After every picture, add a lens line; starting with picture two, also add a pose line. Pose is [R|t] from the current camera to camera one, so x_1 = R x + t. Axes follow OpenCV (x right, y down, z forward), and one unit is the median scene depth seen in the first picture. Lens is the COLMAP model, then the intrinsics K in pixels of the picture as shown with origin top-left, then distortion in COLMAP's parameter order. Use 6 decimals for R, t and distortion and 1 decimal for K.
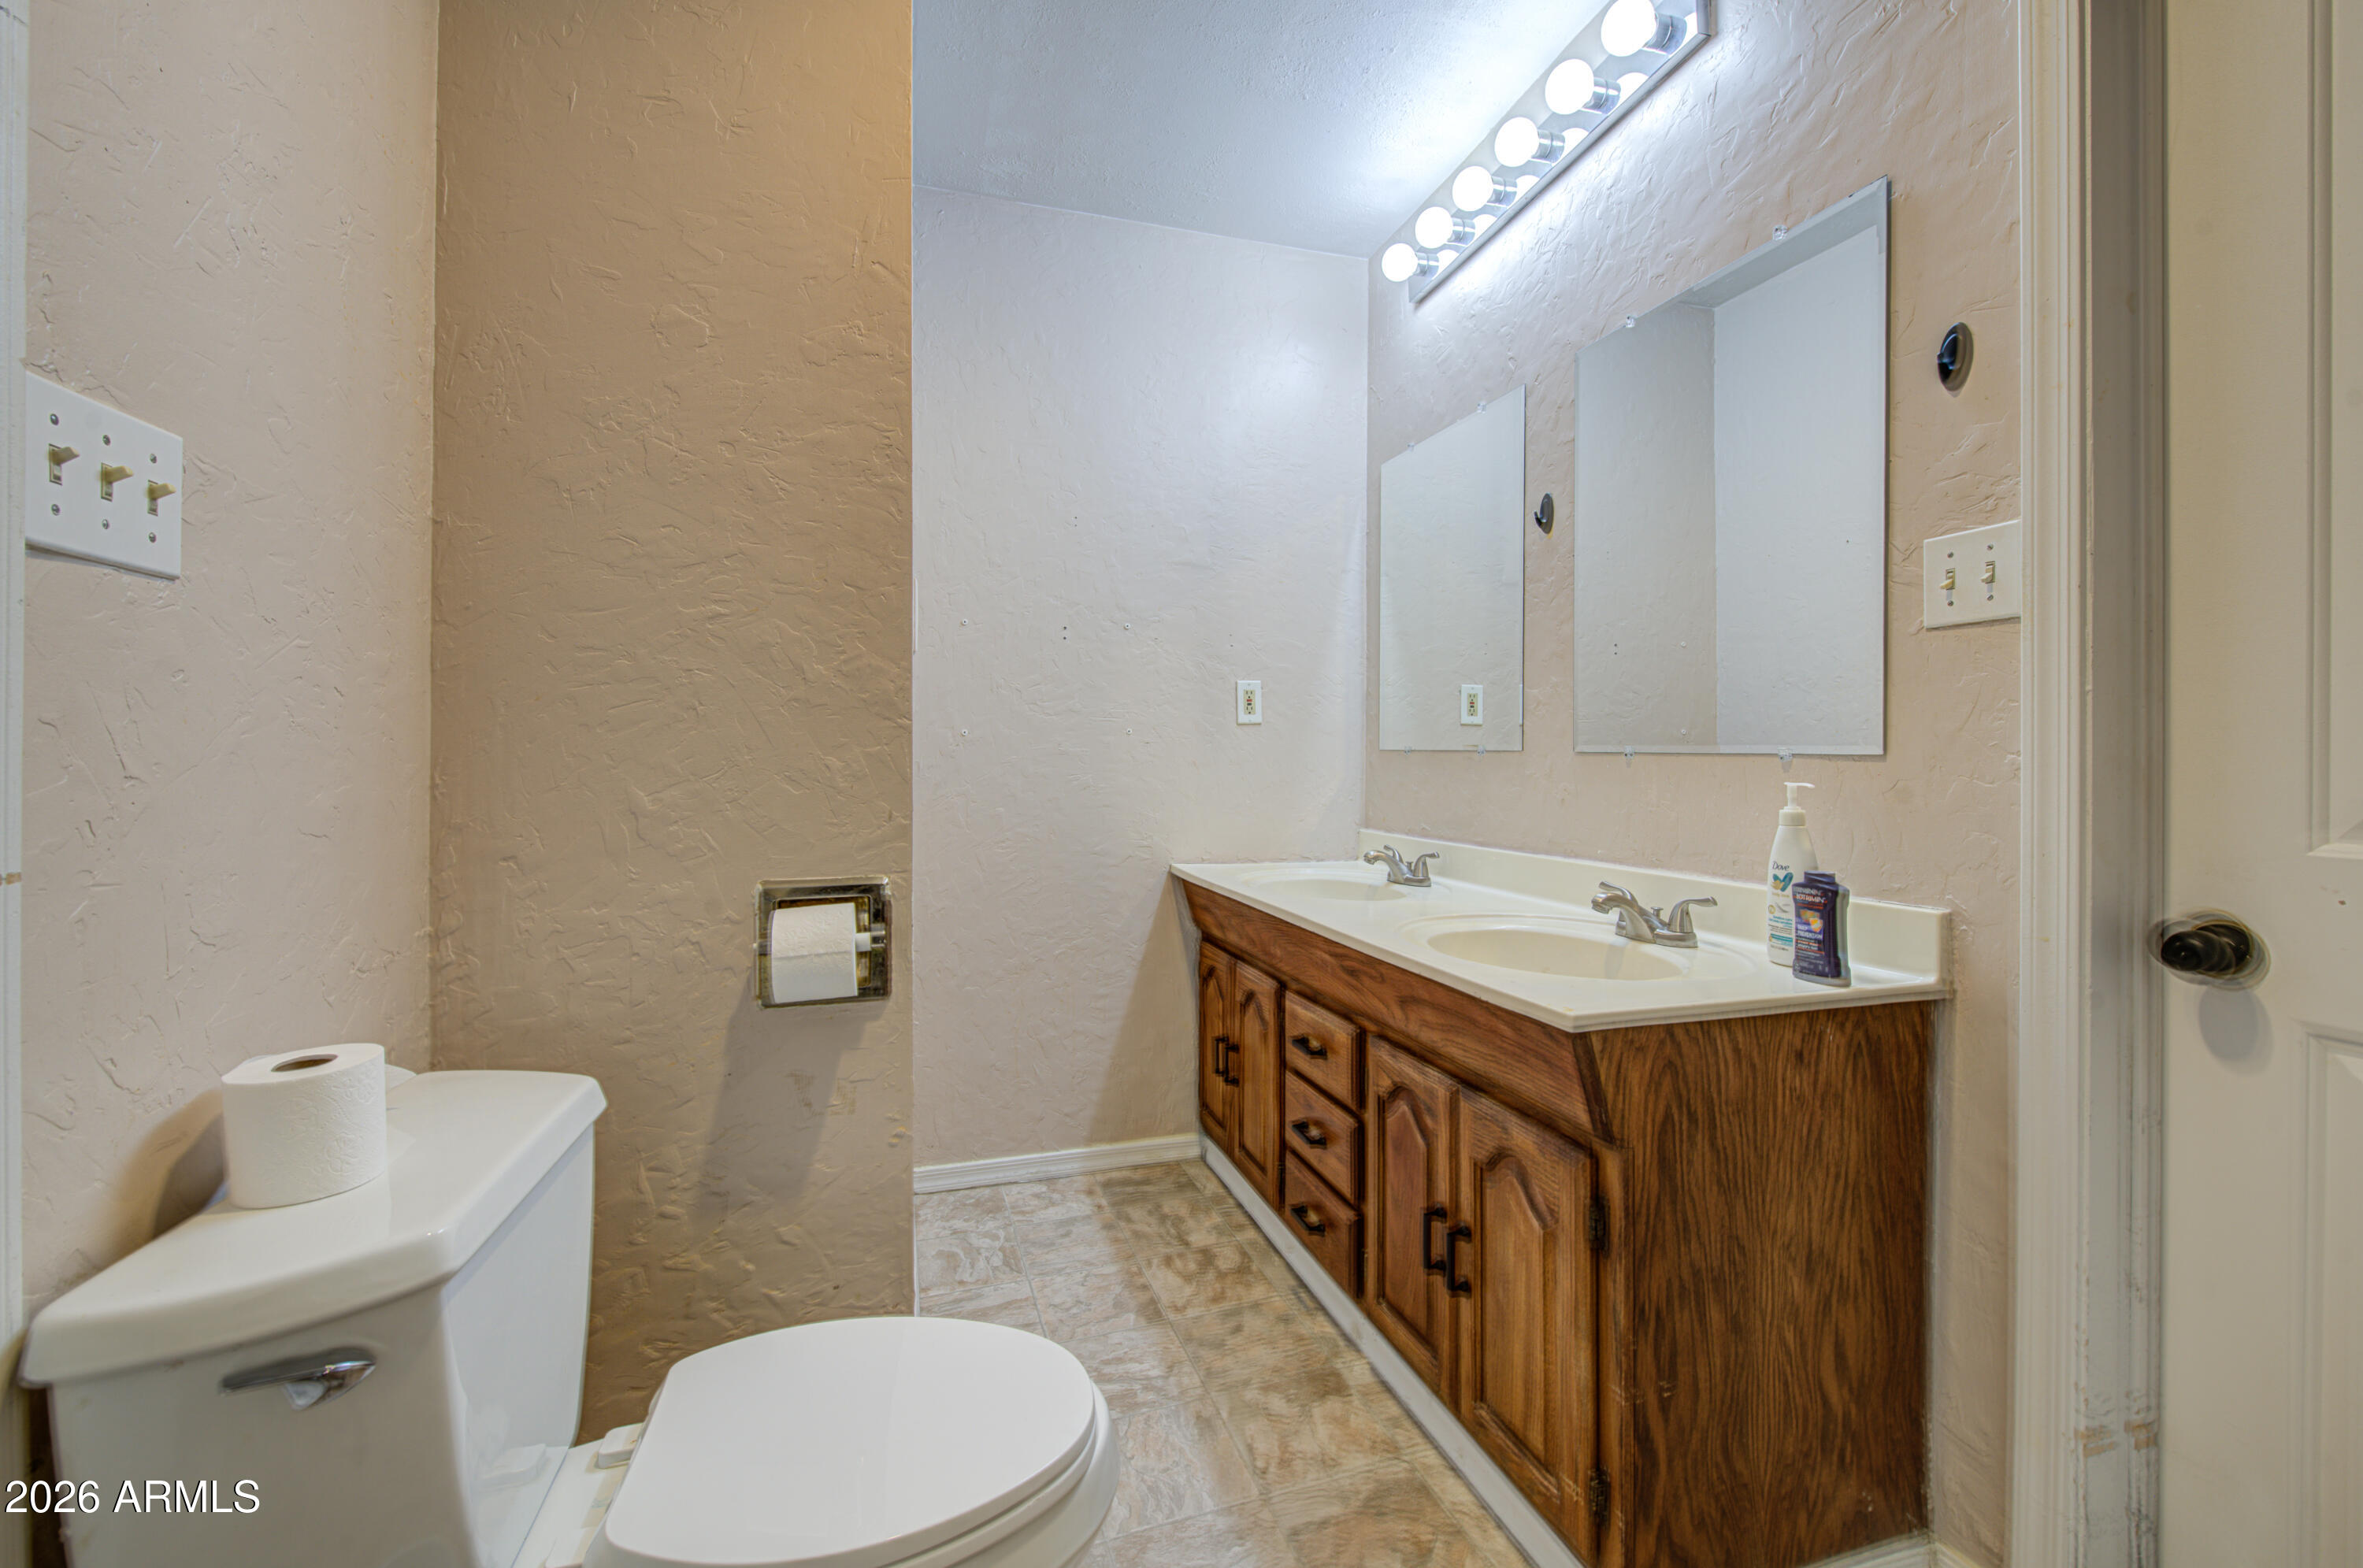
lens RADIAL K [[970.3, 0, 1176.8], [0, 970.3, 751.1], [0, 0, 1]] dist [0.002199, 0.000028]
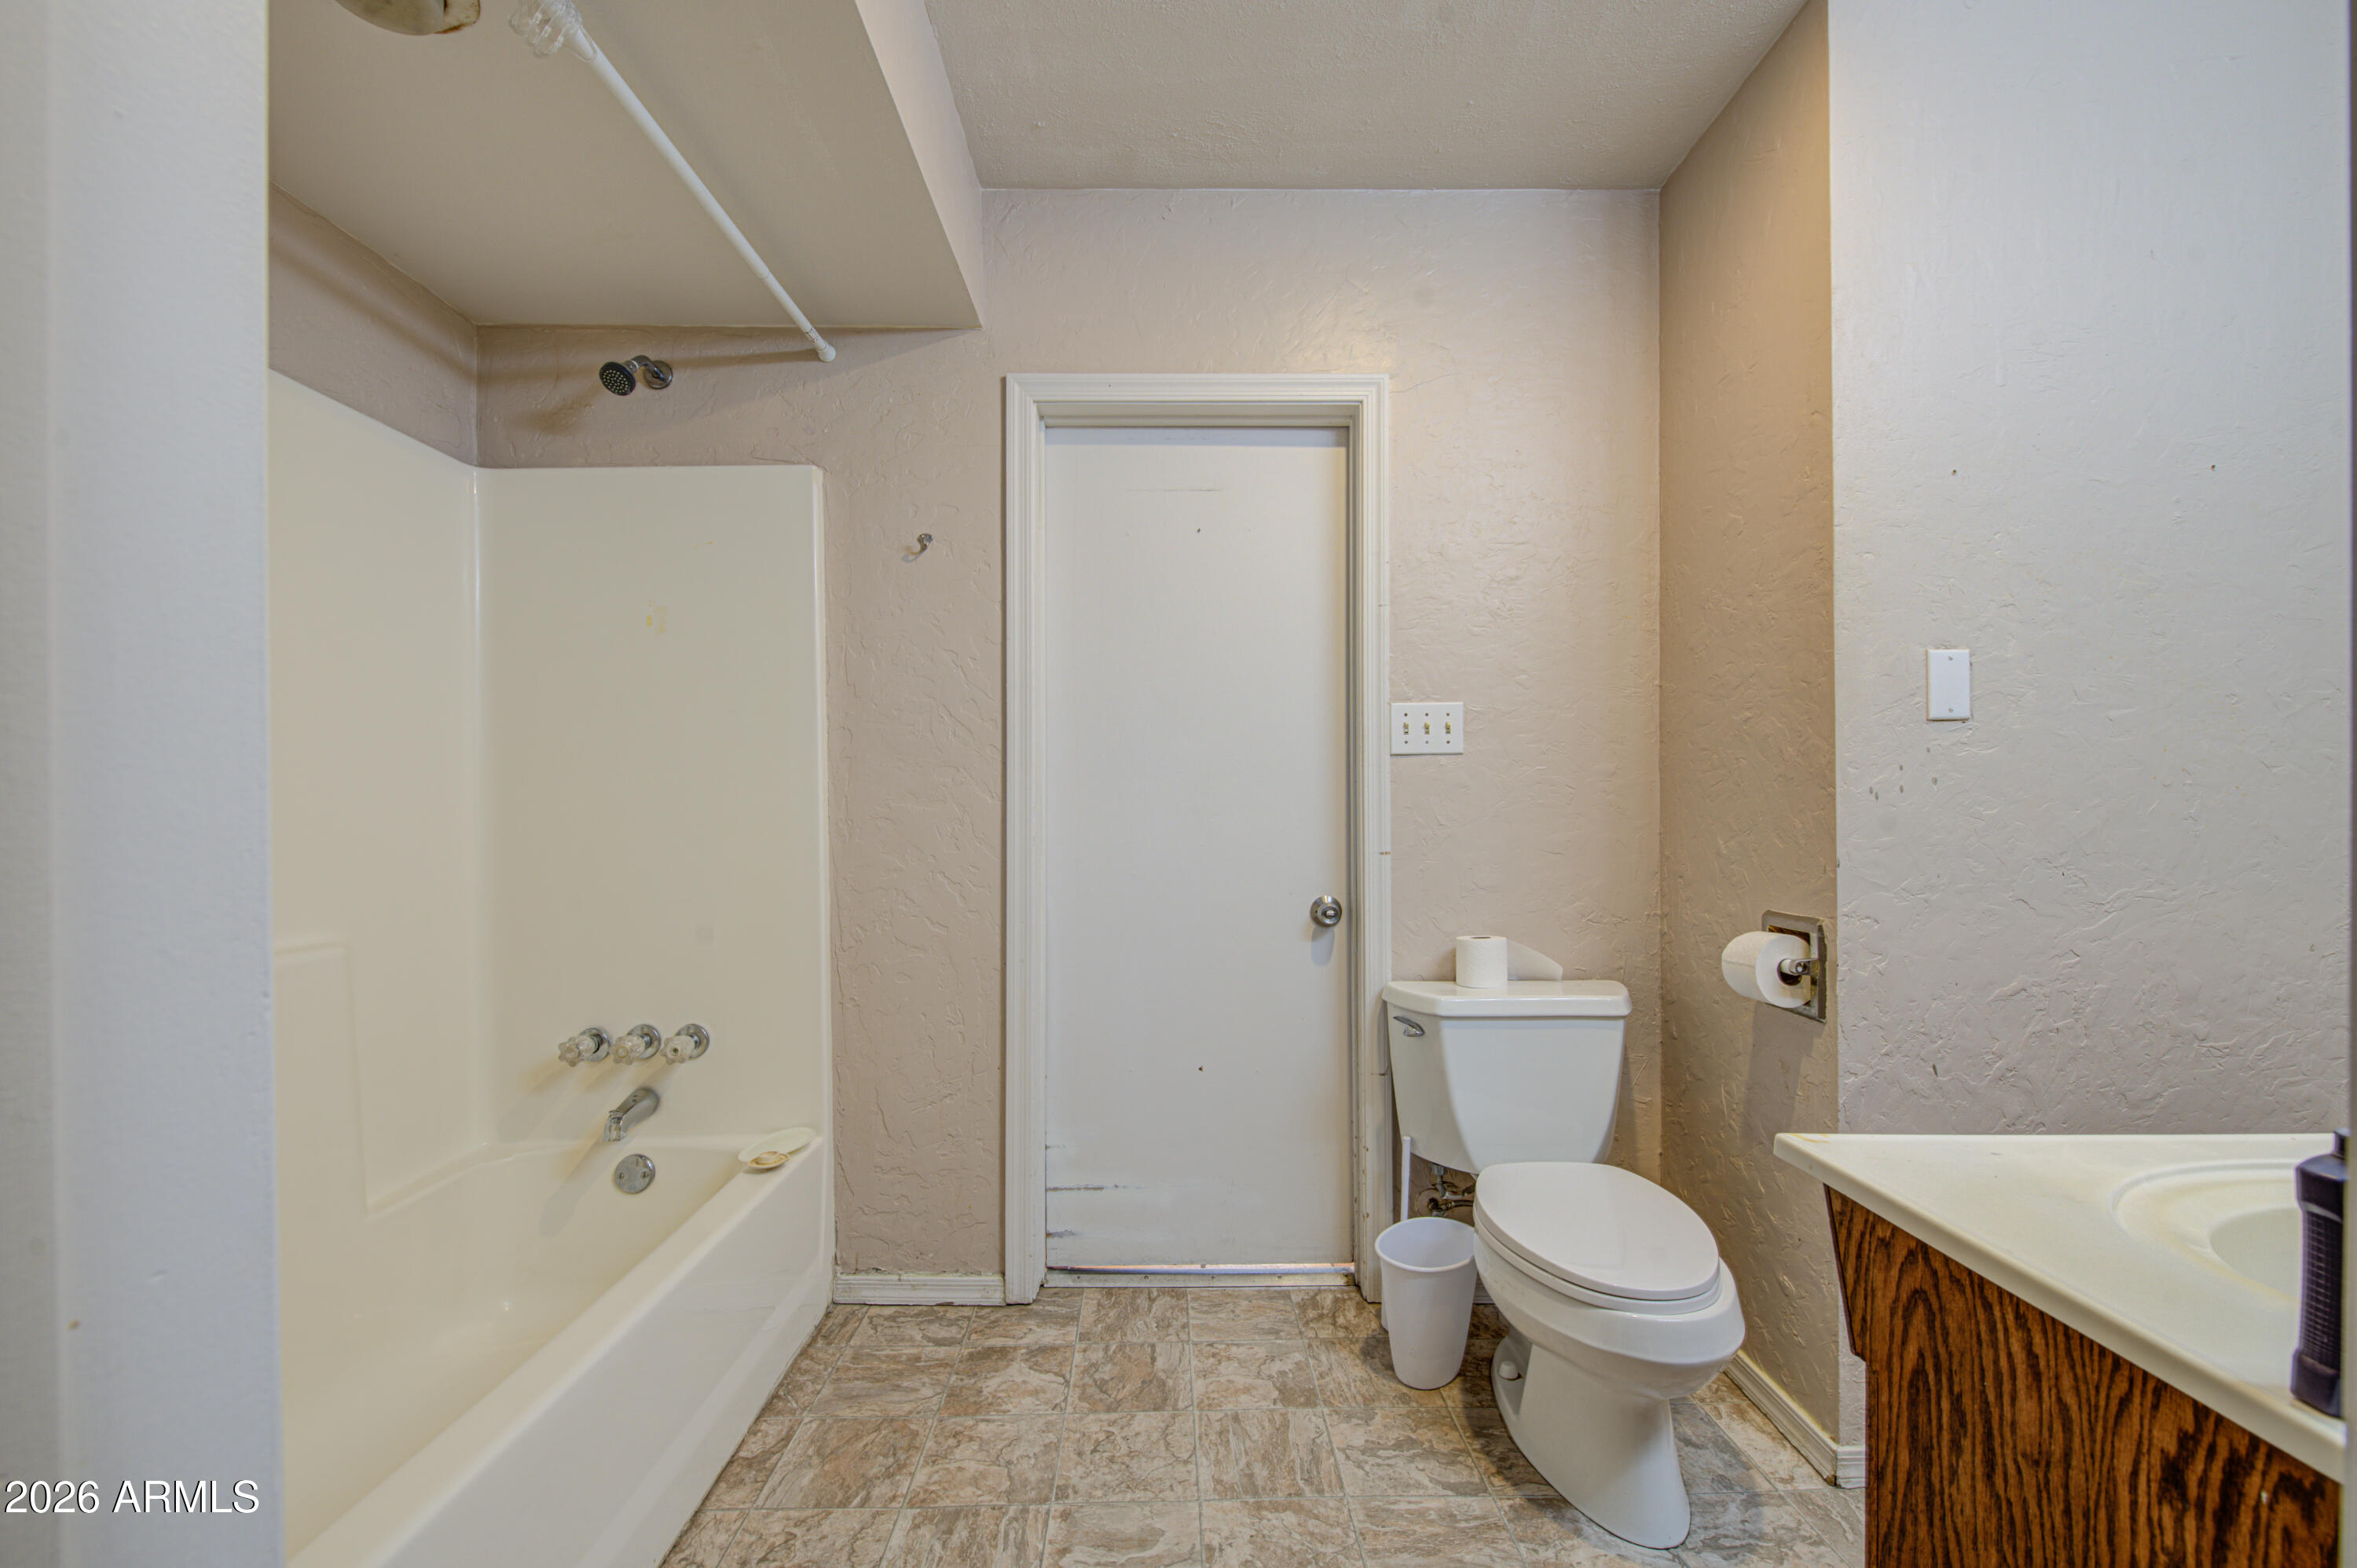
lens RADIAL K [[968.5, 0, 1192.0], [0, 968.5, 784.9], [0, 0, 1]] dist [0.002993, -0.004883]
pose [[-0.266327, -0.019566, -0.963684, 1.289725], [0.008546, 0.999707, -0.022659, -0.020668], [0.963845, -0.014270, -0.266082, 0.691247]]
